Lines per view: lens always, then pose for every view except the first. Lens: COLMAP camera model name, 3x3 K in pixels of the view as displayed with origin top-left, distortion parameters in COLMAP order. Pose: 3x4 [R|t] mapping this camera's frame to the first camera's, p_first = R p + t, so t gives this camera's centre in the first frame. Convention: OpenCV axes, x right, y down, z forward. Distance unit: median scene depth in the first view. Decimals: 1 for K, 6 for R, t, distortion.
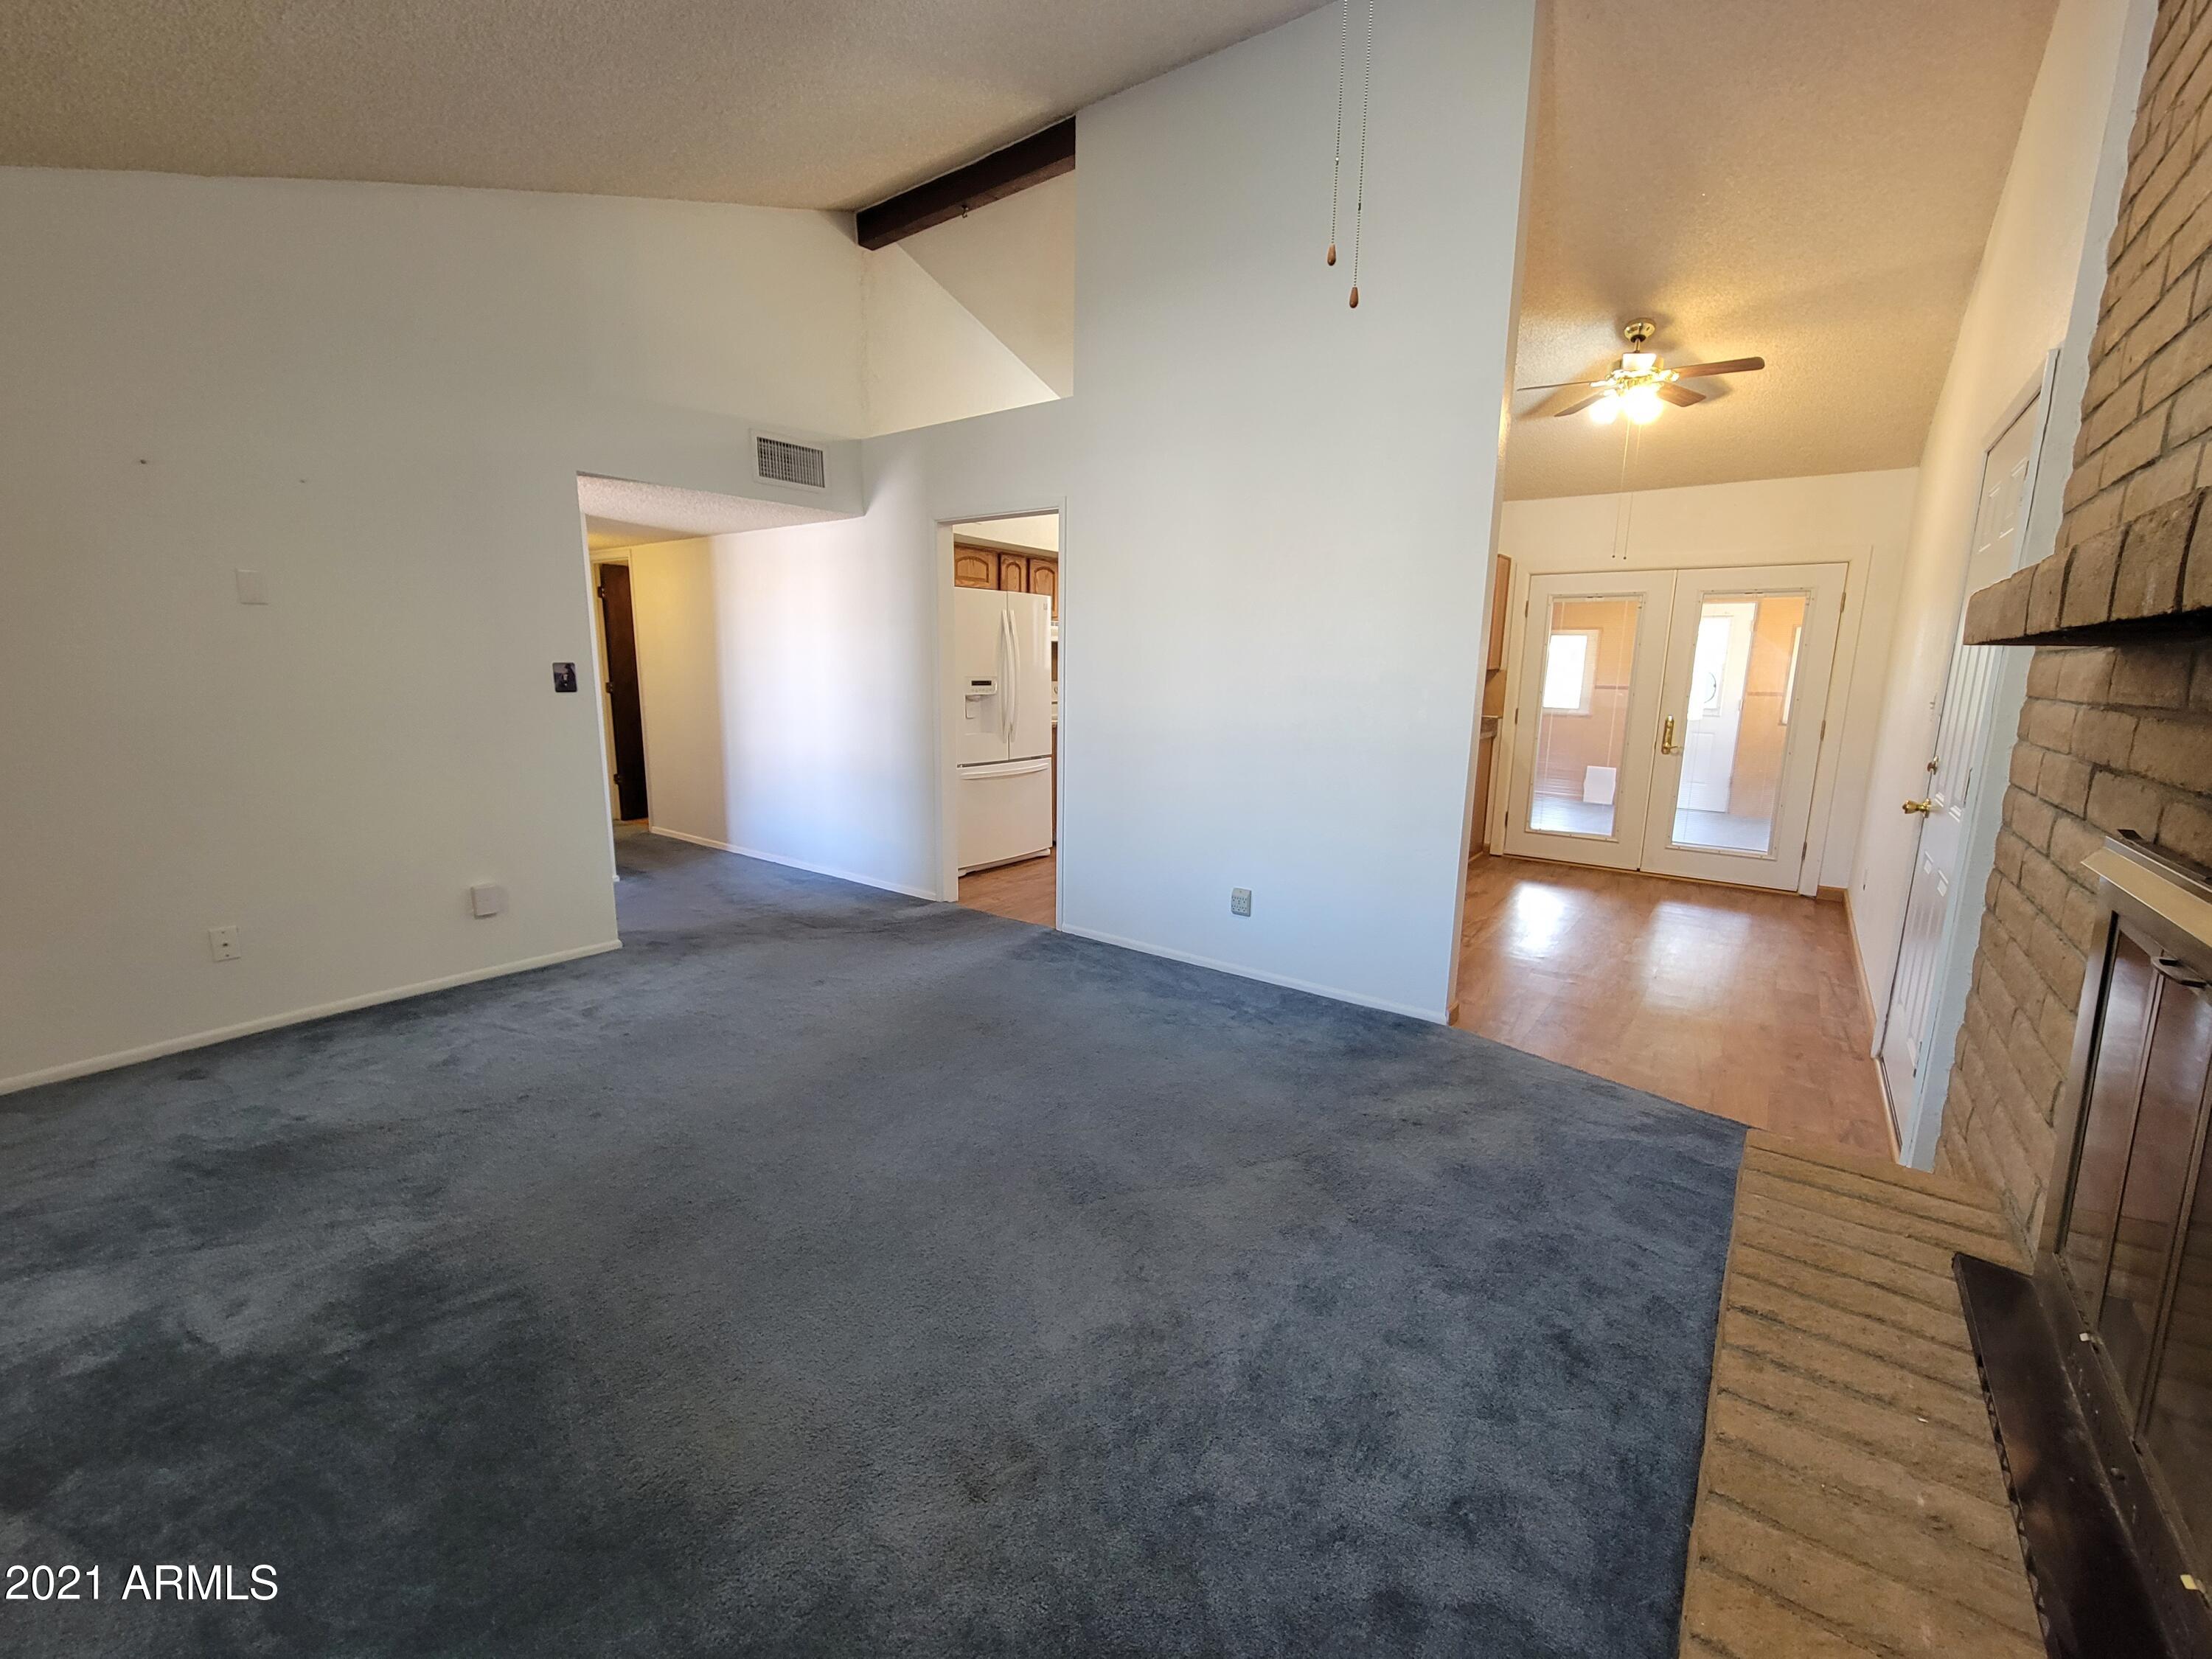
lens RADIAL K [[907.8, 0, 1116.0], [0, 907.8, 825.6], [0, 0, 1]] dist [0.001561, -0.001620]
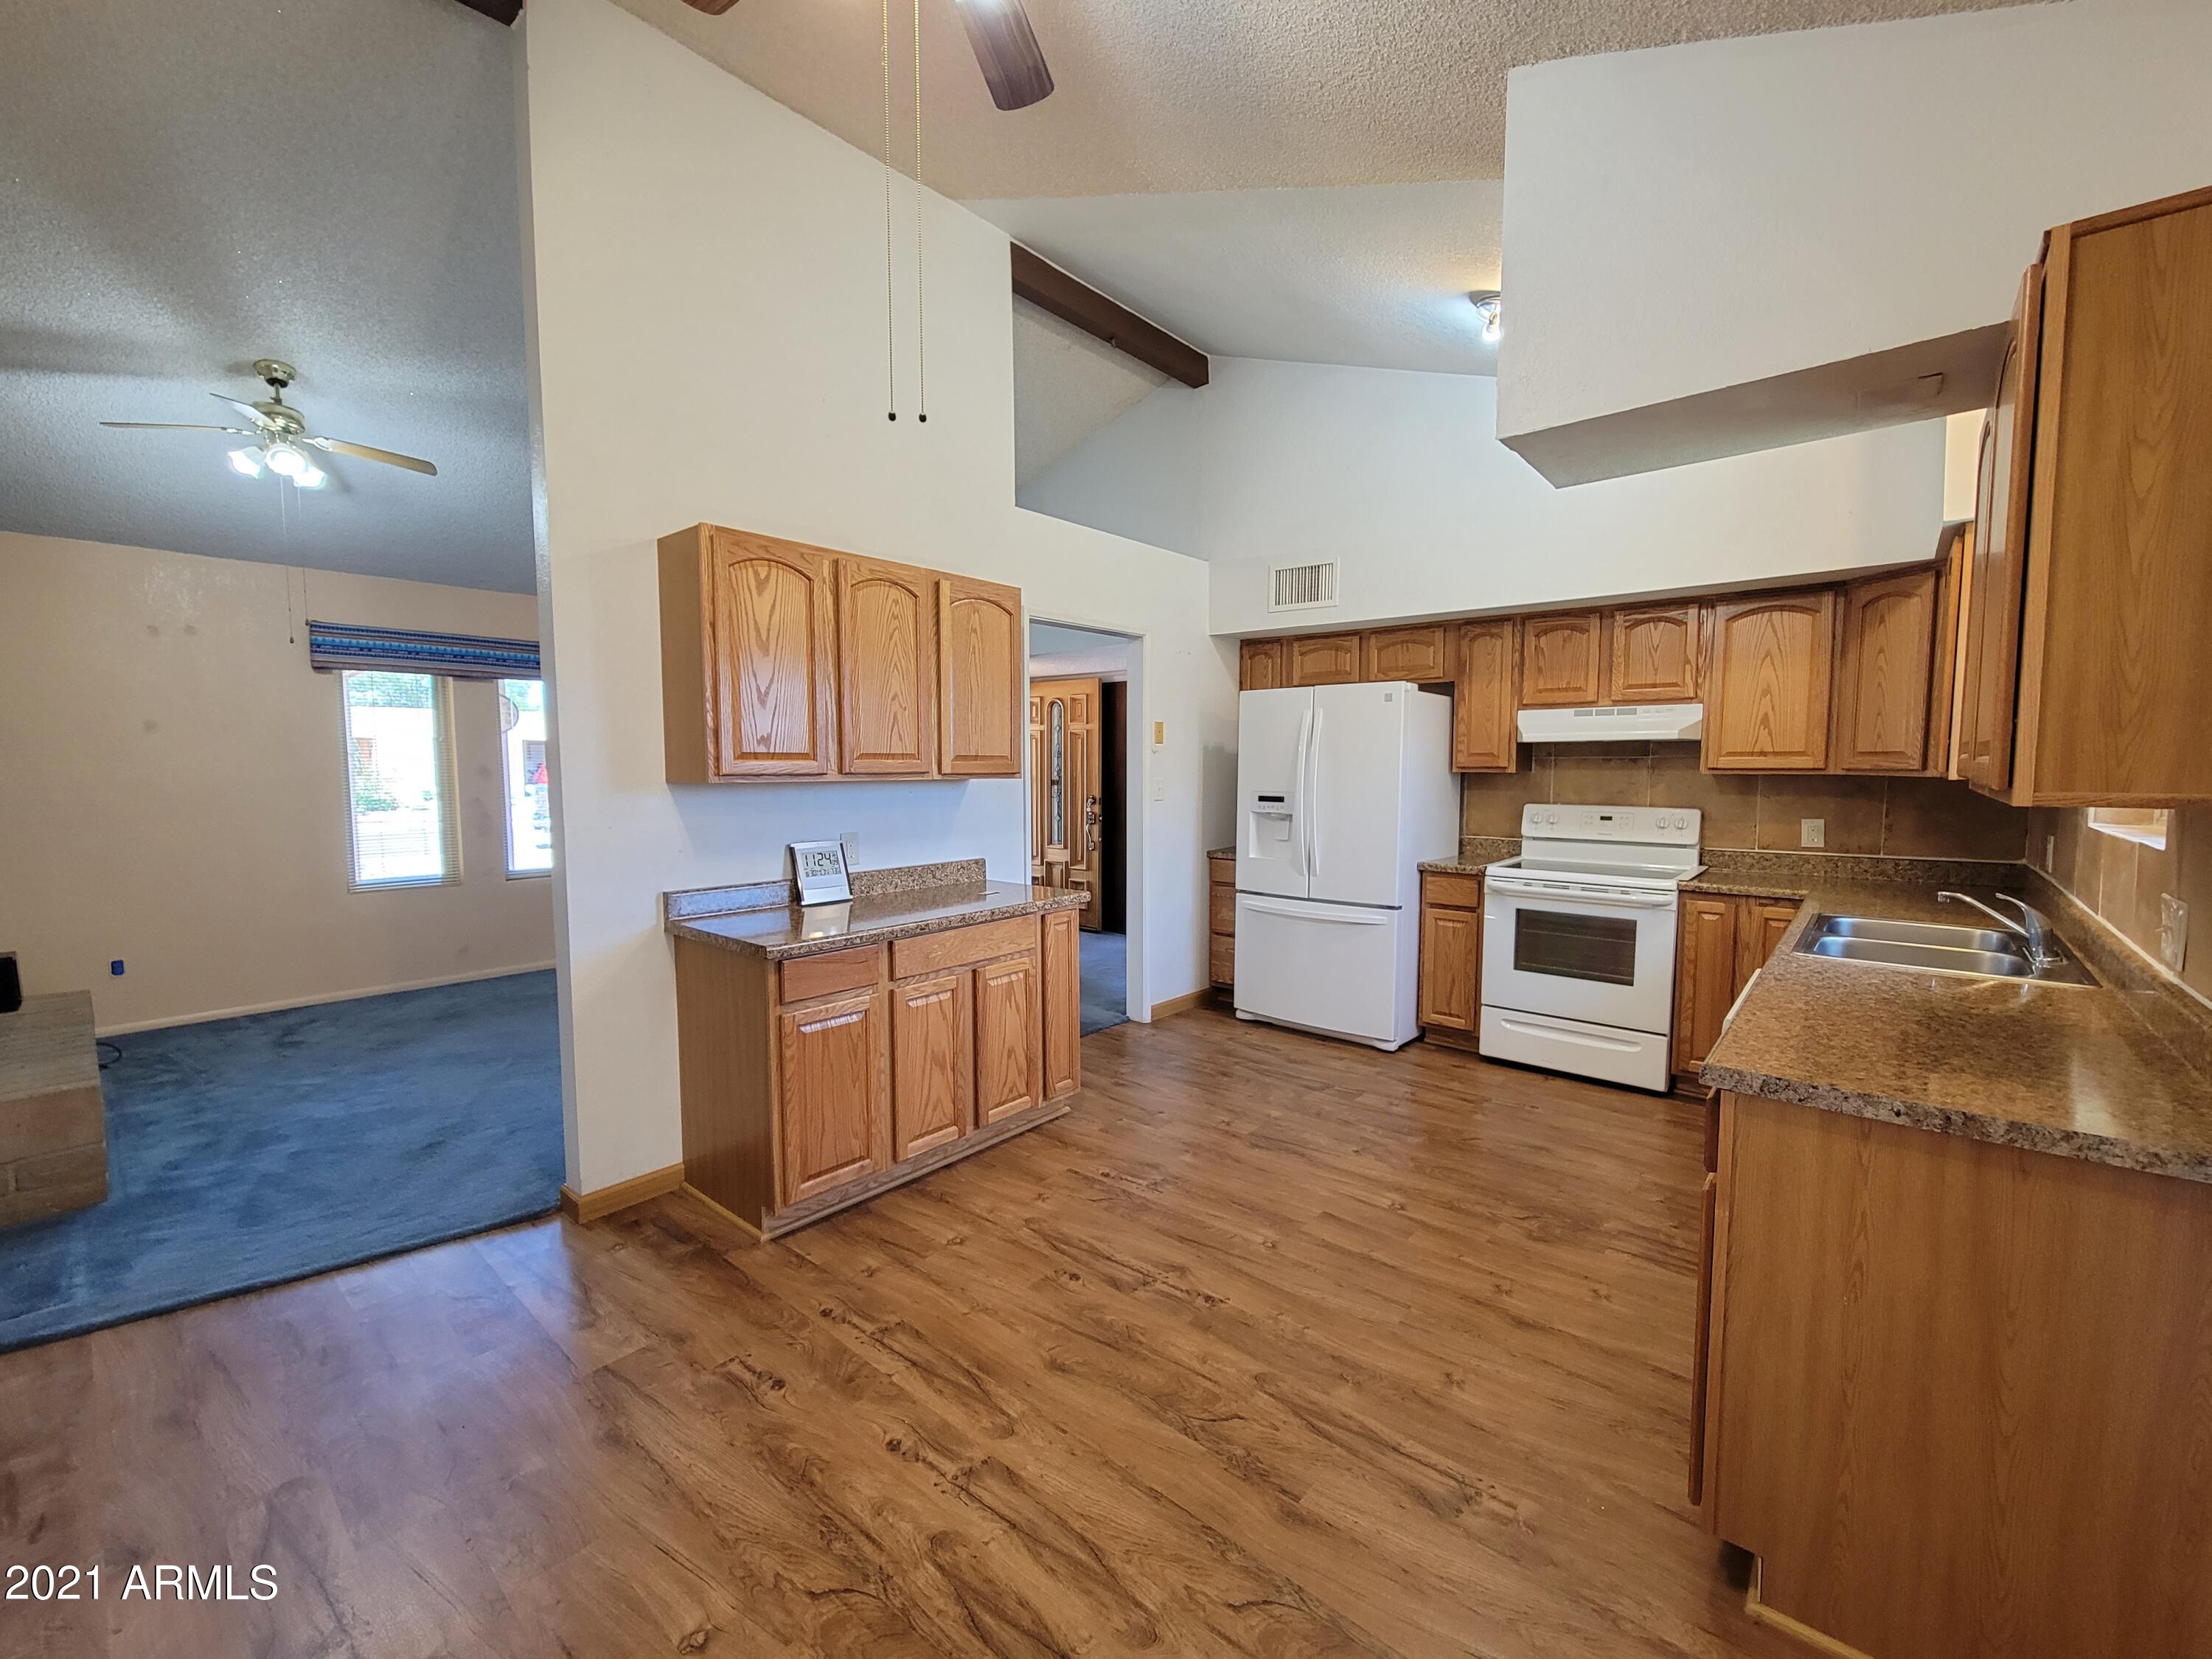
lens RADIAL K [[907.8, 0, 1110.2], [0, 907.8, 832.3], [0, 0, 1]] dist [0.001561, -0.001620]
pose [[-0.068658, 0.062892, -0.995656, 0.687699], [-0.176636, 0.981477, 0.074177, -0.161370], [0.981879, 0.180961, -0.056277, 0.898995]]
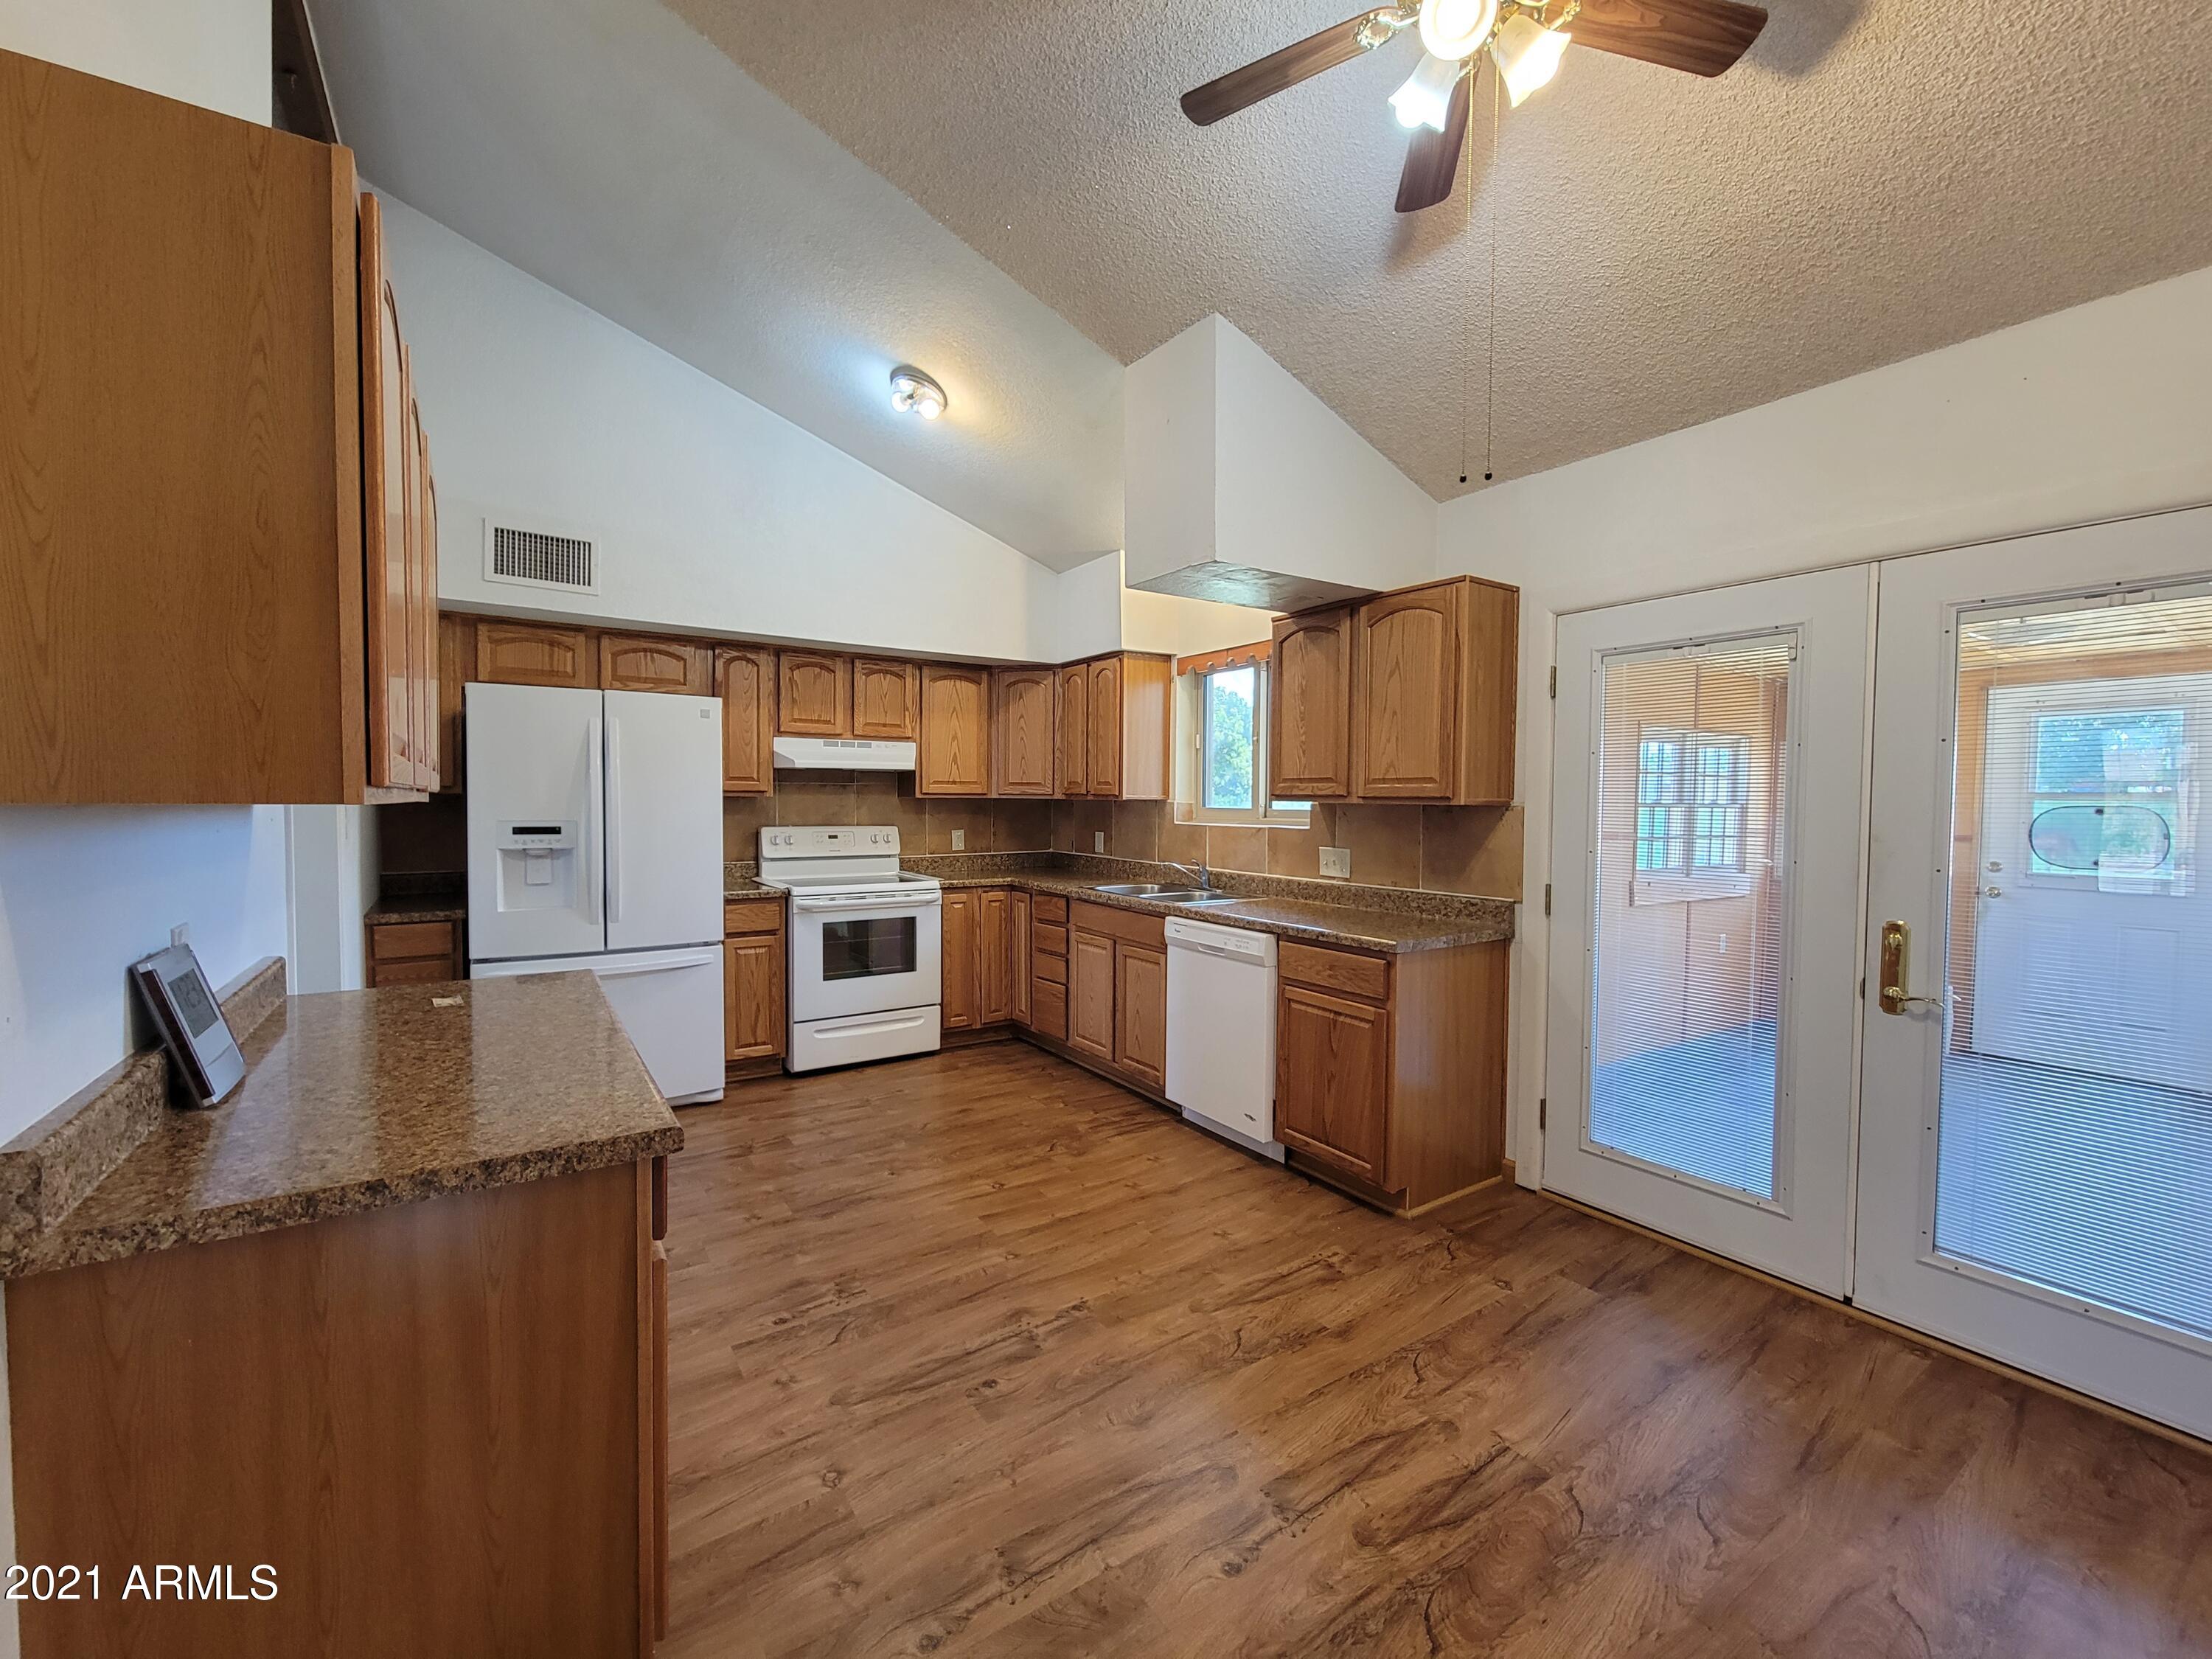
lens RADIAL K [[907.8, 0, 1109.7], [0, 907.8, 831.2], [0, 0, 1]] dist [0.001561, -0.001620]
pose [[0.943370, 0.004456, -0.331712, 0.434656], [-0.052226, 0.989436, -0.135236, -0.090902], [0.327605, 0.144902, 0.933637, 0.533654]]
